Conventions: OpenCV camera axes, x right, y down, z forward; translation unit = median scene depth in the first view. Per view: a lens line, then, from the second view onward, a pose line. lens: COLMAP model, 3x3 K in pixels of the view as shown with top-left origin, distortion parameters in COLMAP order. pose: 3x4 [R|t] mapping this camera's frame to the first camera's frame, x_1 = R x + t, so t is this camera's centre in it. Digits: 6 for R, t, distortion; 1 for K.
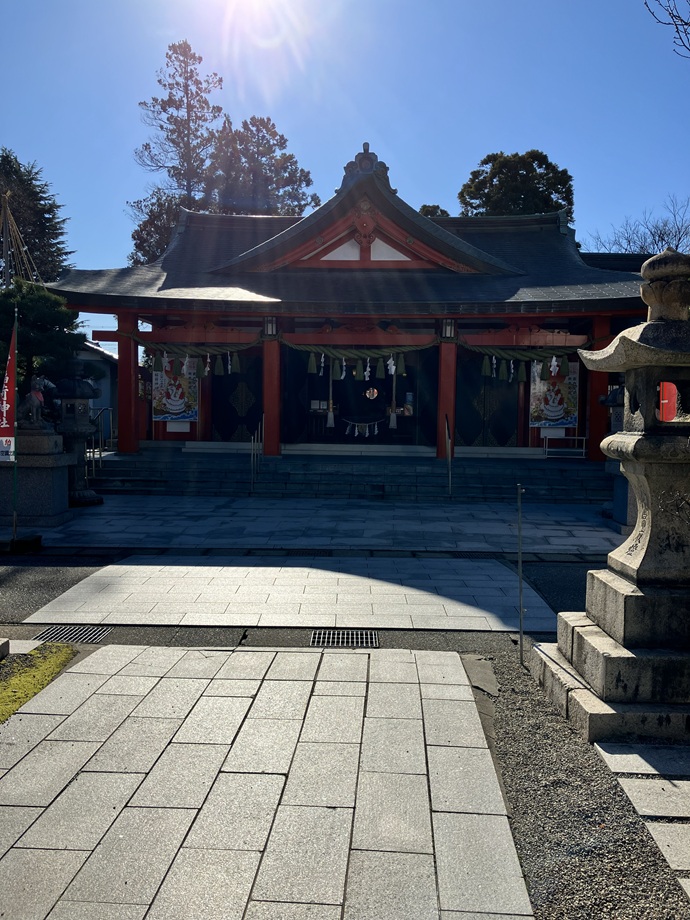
lens RADIAL K [[760.5, 0, 345.0], [0, 760.5, 460.0], [0, 0, 1]] dist [0.005599, 0.014029]
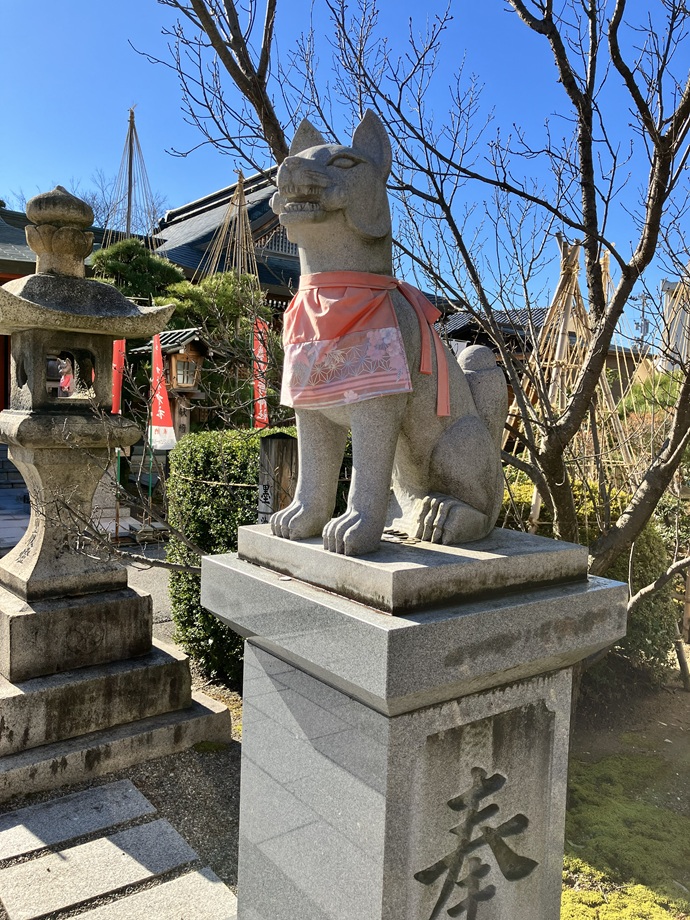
lens RADIAL K [[760.5, 0, 345.0], [0, 760.5, 460.0], [0, 0, 1]] dist [0.005599, 0.014029]
pose [[0.763964, -0.030651, 0.644530, 0.127878], [0.010844, 0.999340, 0.034672, -0.008954], [-0.645167, -0.019499, 0.763792, 0.175317]]
